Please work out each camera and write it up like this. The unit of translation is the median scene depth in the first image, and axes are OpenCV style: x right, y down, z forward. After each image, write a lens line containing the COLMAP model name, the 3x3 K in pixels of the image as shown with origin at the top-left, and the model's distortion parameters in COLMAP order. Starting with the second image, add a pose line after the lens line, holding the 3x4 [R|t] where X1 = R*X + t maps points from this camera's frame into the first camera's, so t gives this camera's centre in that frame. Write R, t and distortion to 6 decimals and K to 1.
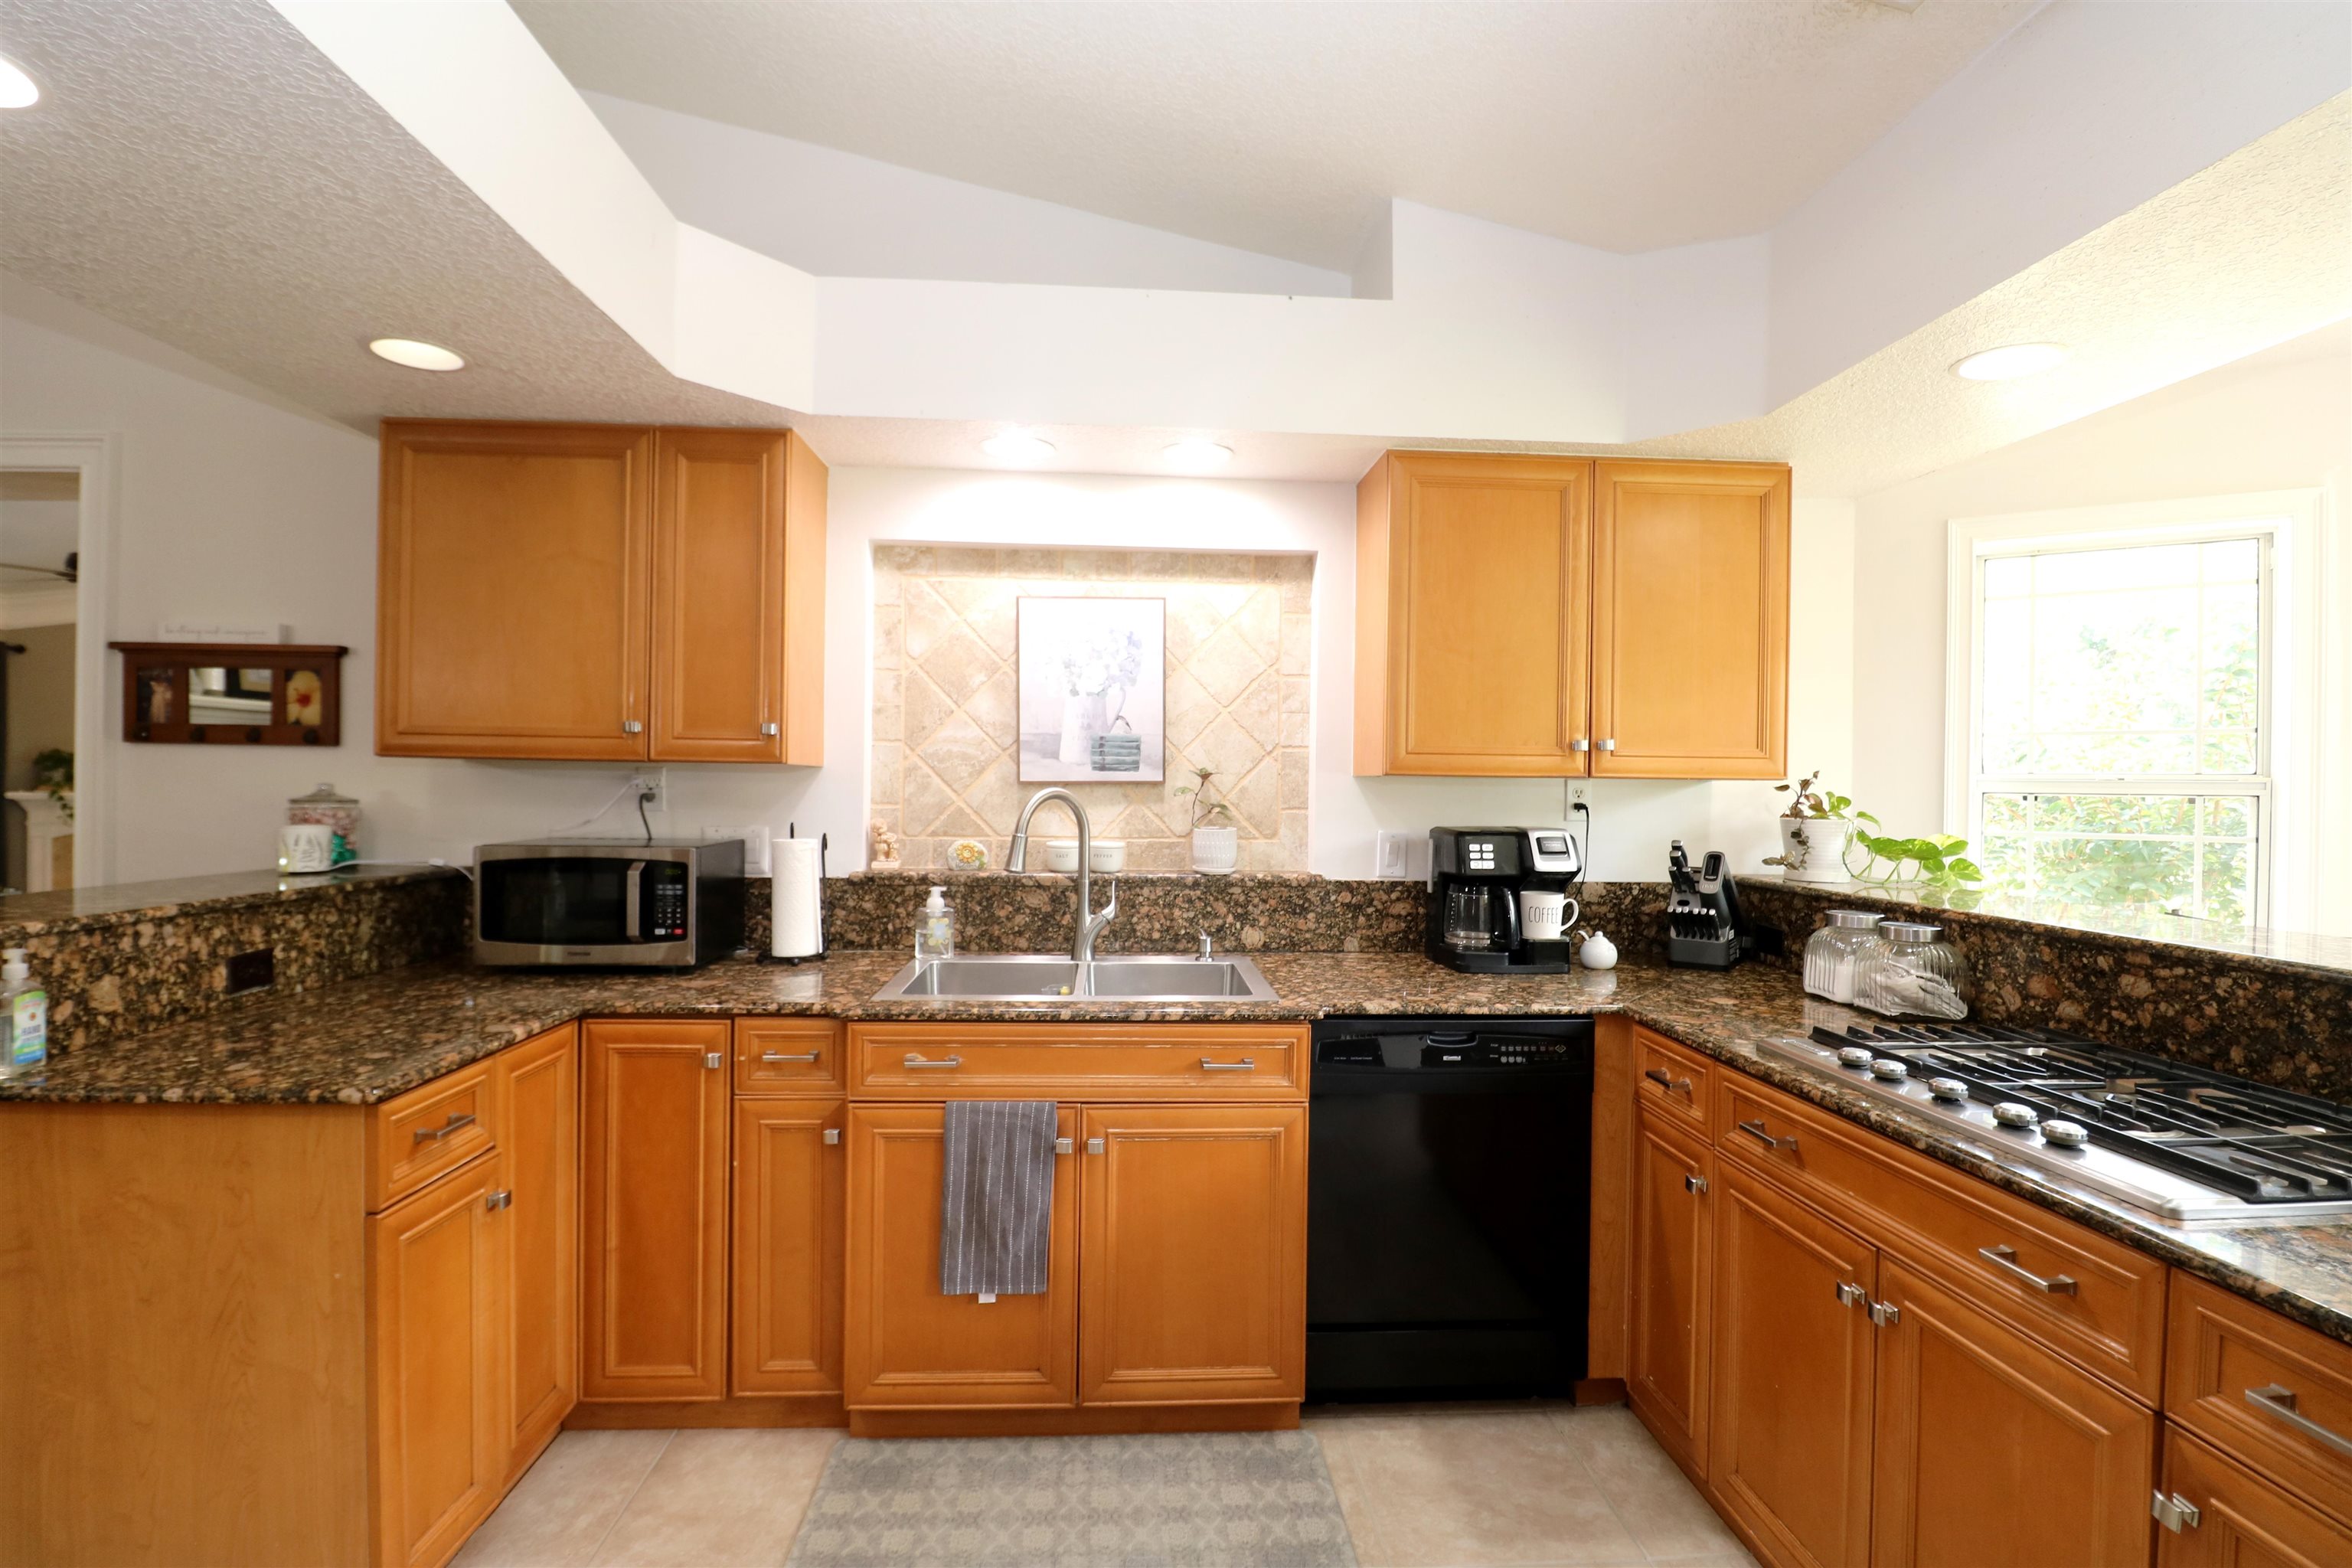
lens RADIAL K [[1091.0, 0, 1171.7], [0, 1091.0, 790.2], [0, 0, 1]] dist [-0.003033, -0.011348]
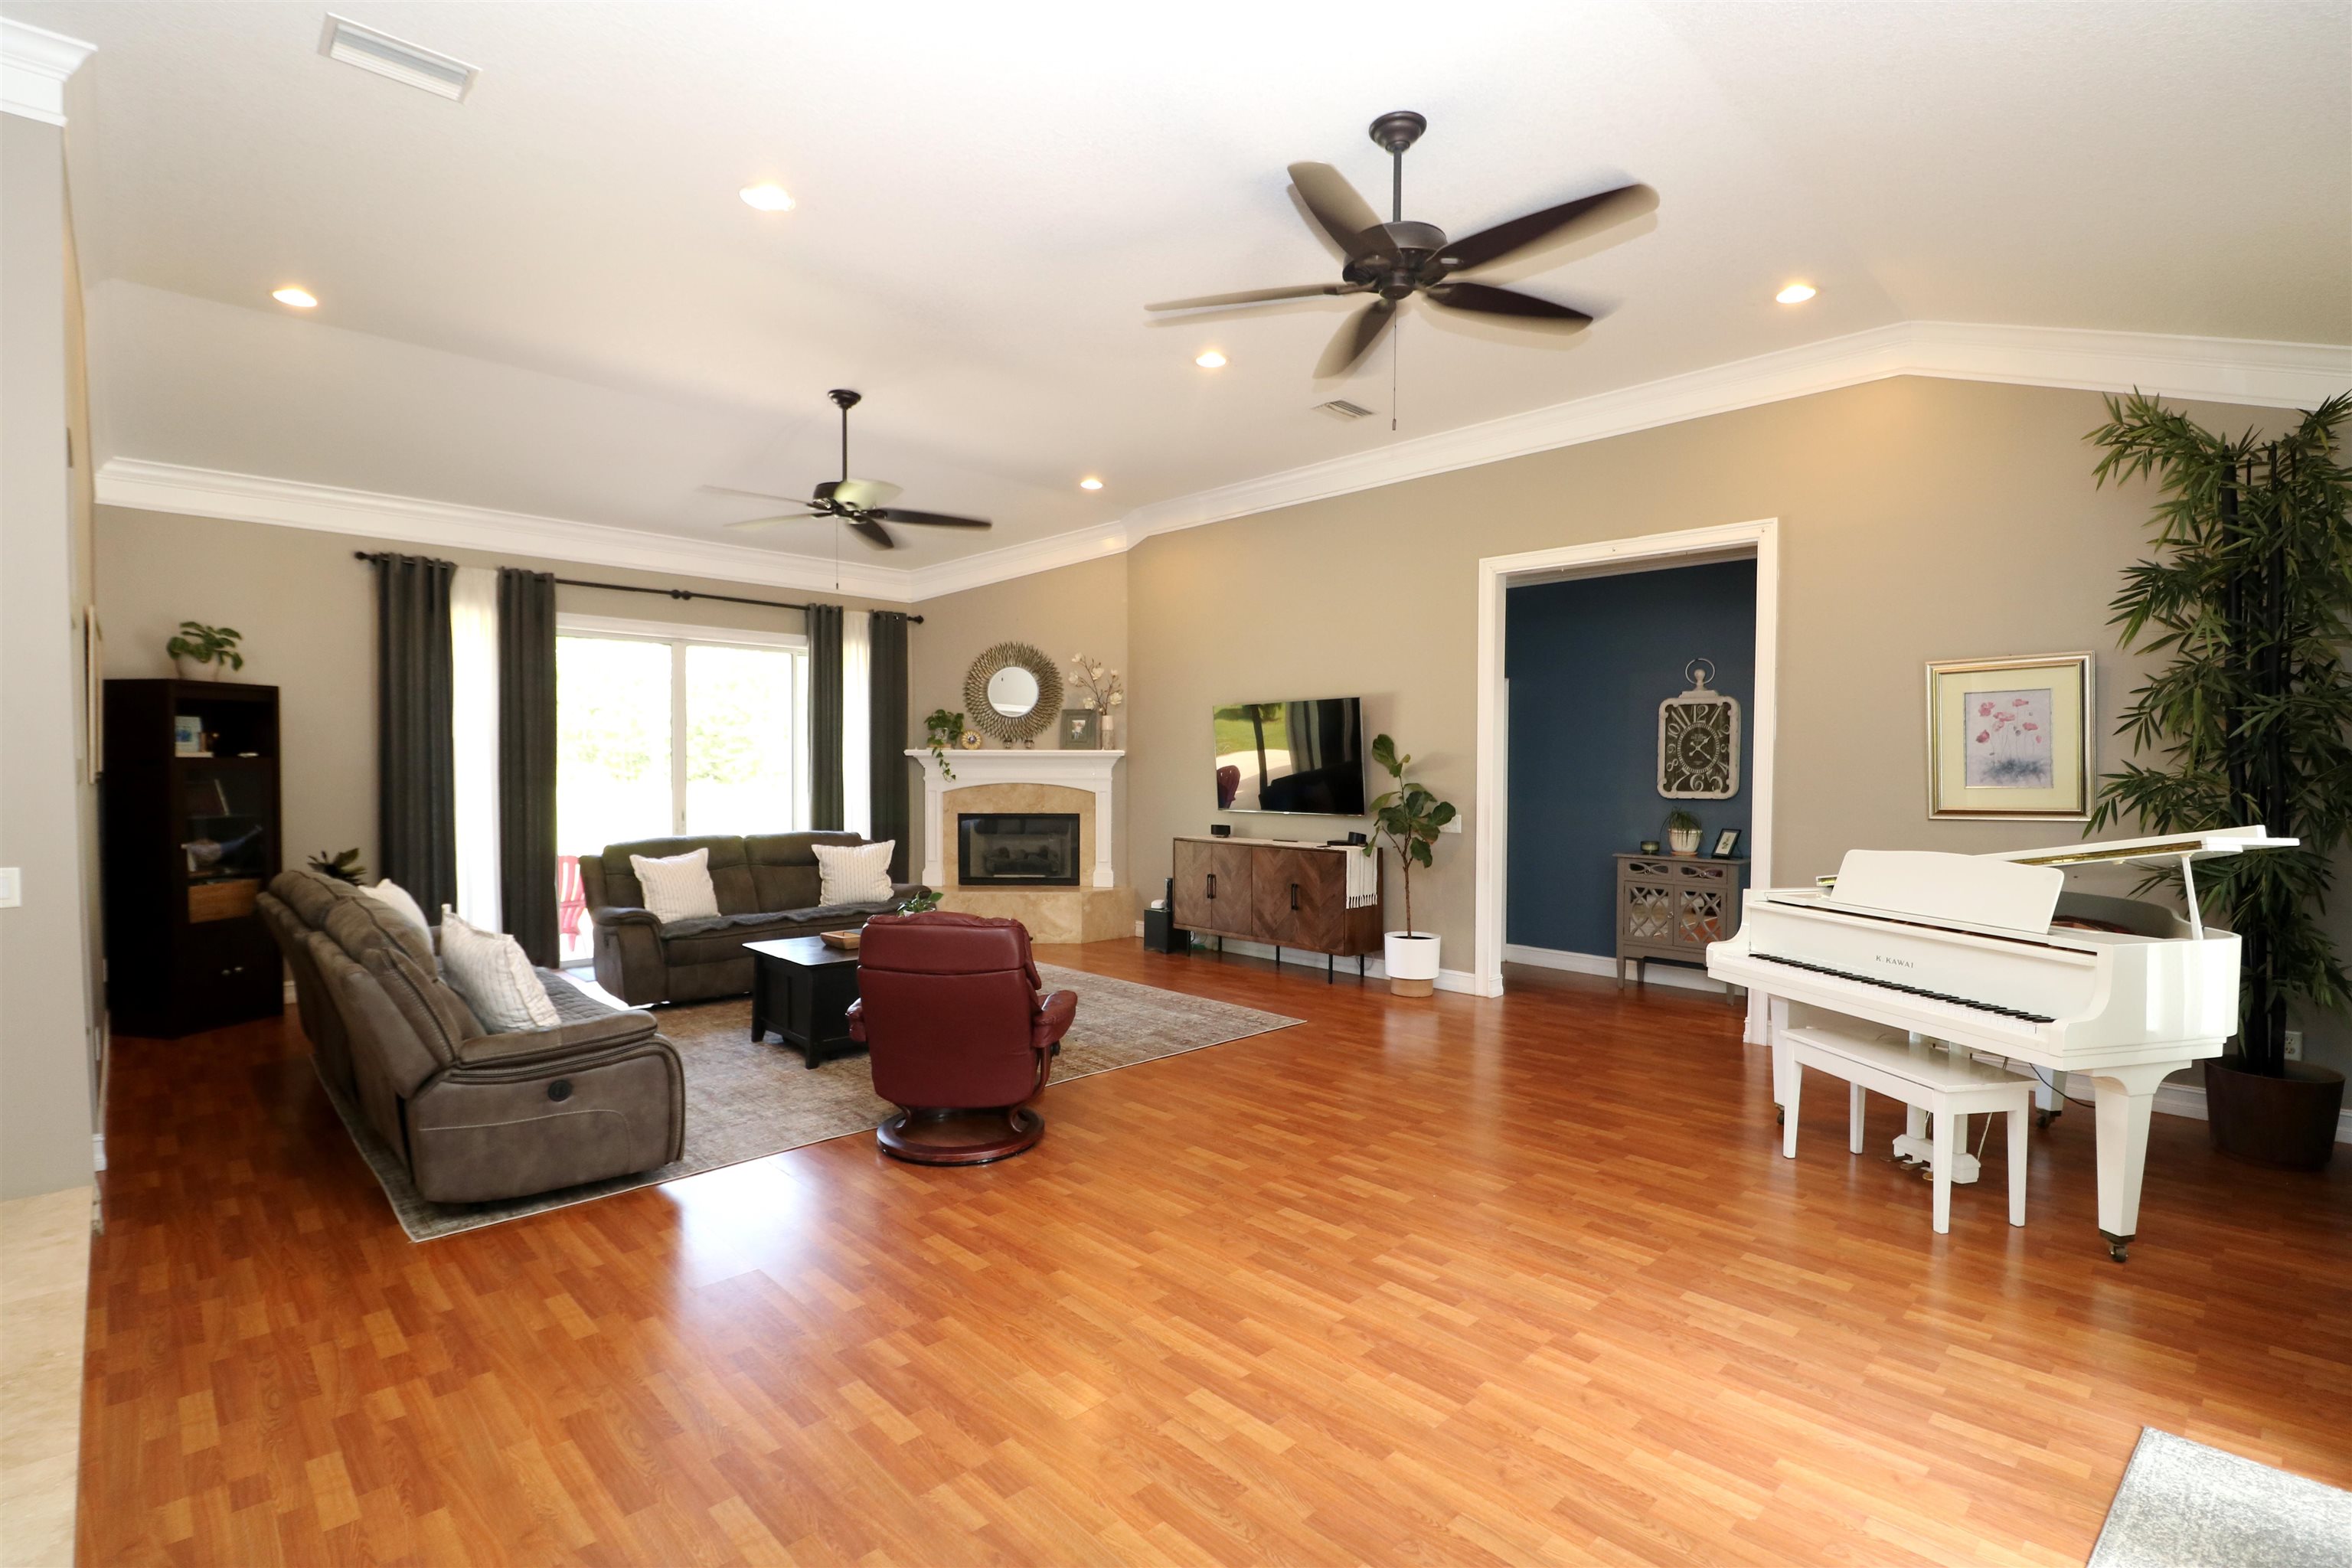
lens RADIAL K [[1091.0, 0, 1173.6], [0, 1091.0, 783.9], [0, 0, 1]] dist [-0.003033, -0.011348]
pose [[0.656403, 0.005810, -0.754388, -0.189406], [-0.001584, 0.999979, 0.006324, 0.089867], [0.754409, -0.002956, 0.656398, 1.432725]]
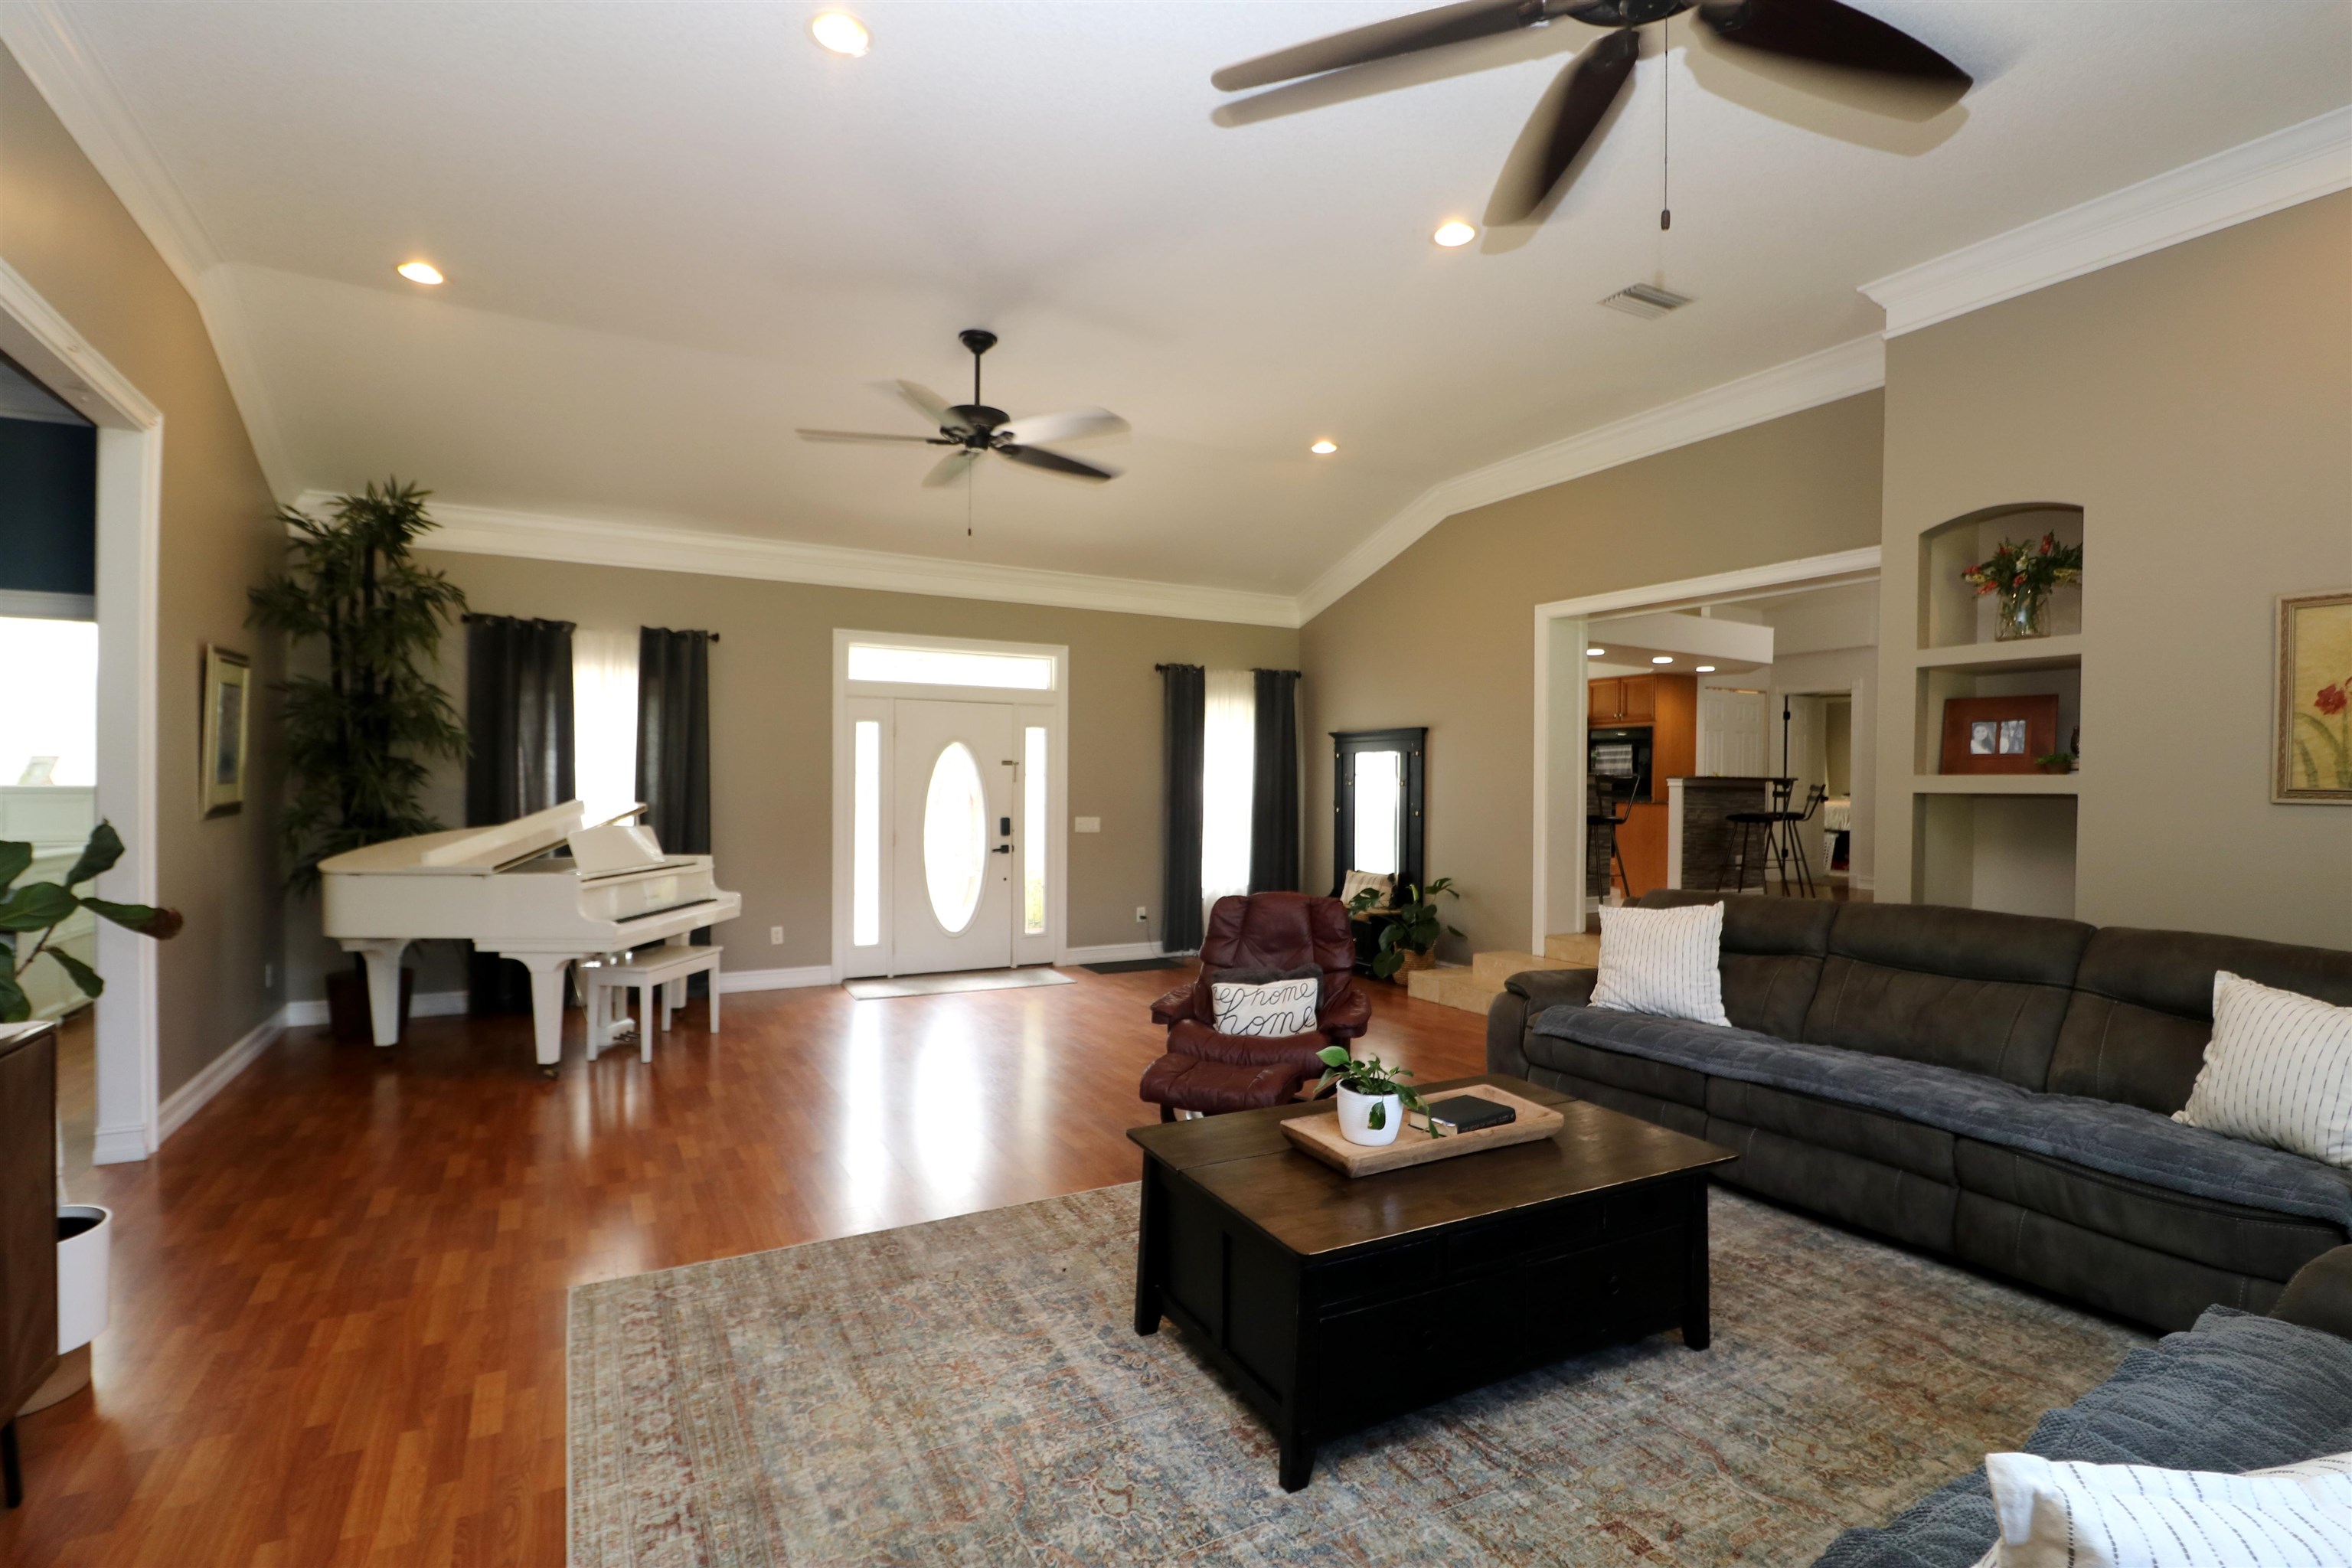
lens RADIAL K [[1091.0, 0, 1179.6], [0, 1091.0, 798.7], [0, 0, 1]] dist [-0.003033, -0.011348]
pose [[-0.440558, -0.026687, 0.897327, -2.993398], [-0.008382, 0.999637, 0.025615, 0.074420], [-0.897685, 0.003763, -0.440622, 3.083232]]
